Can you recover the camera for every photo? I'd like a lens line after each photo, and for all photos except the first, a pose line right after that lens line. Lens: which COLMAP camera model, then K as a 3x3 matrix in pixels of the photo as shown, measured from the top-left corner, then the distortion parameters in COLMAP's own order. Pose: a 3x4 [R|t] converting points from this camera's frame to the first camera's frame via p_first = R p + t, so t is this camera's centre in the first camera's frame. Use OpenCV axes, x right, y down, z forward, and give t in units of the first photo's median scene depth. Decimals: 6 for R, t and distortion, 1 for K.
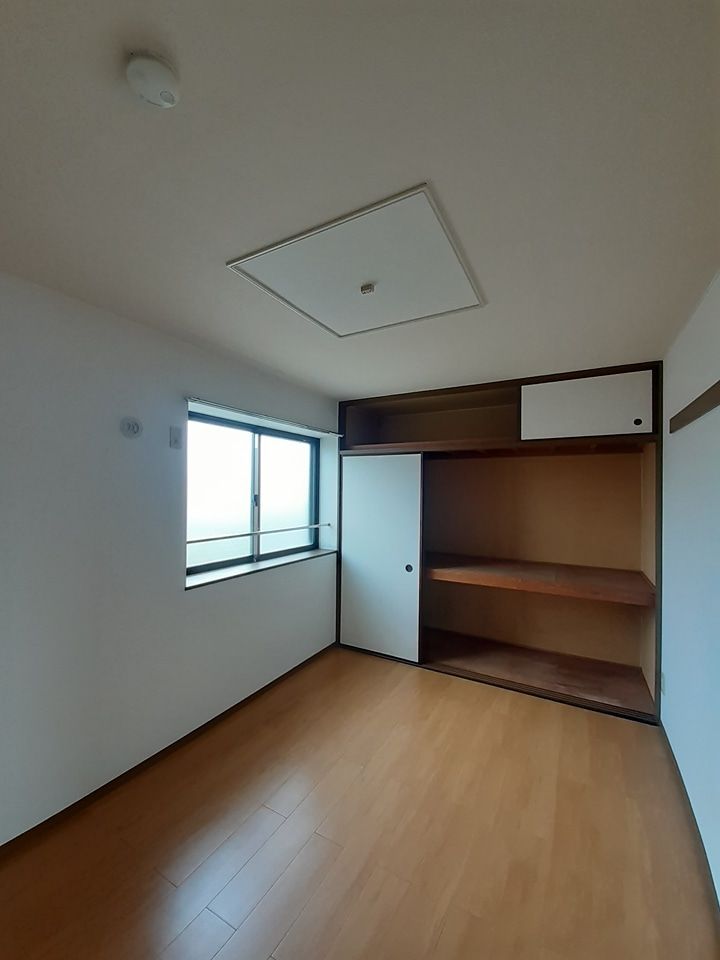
lens RADIAL K [[389.6, 0, 359.1], [0, 389.6, 486.0], [0, 0, 1]] dist [0.001211, -0.000940]
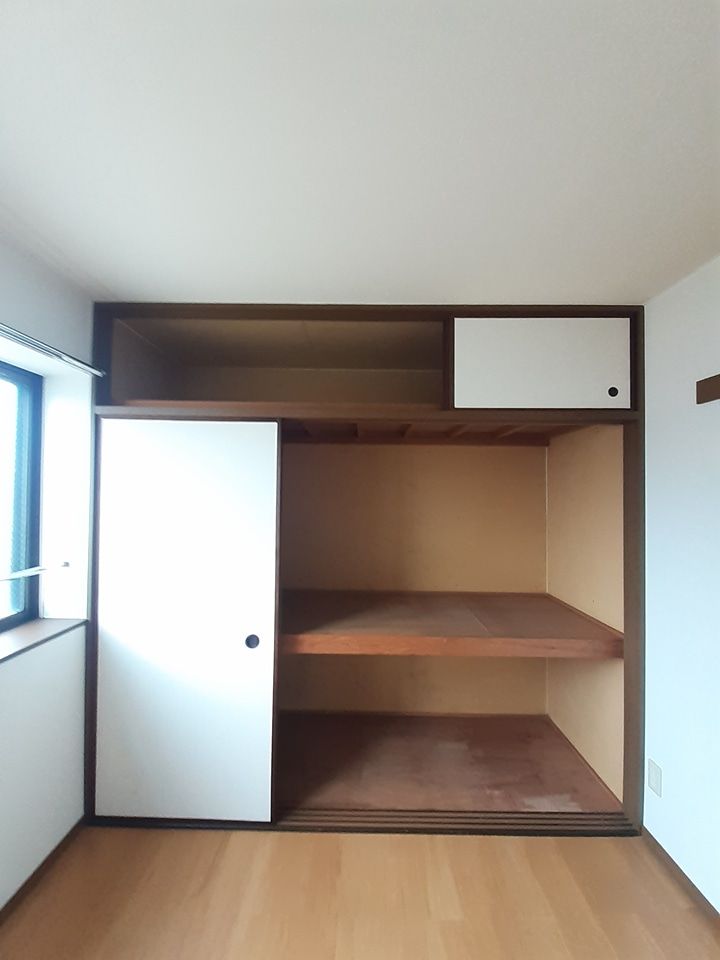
lens RADIAL K [[389.6, 0, 352.9], [0, 389.6, 487.1], [0, 0, 1]] dist [0.001211, -0.000940]
pose [[0.871250, 0.004357, 0.490820, -0.010444], [-0.008013, 0.999954, 0.005346, 0.001776], [-0.490774, -0.008591, 0.871245, 0.484330]]
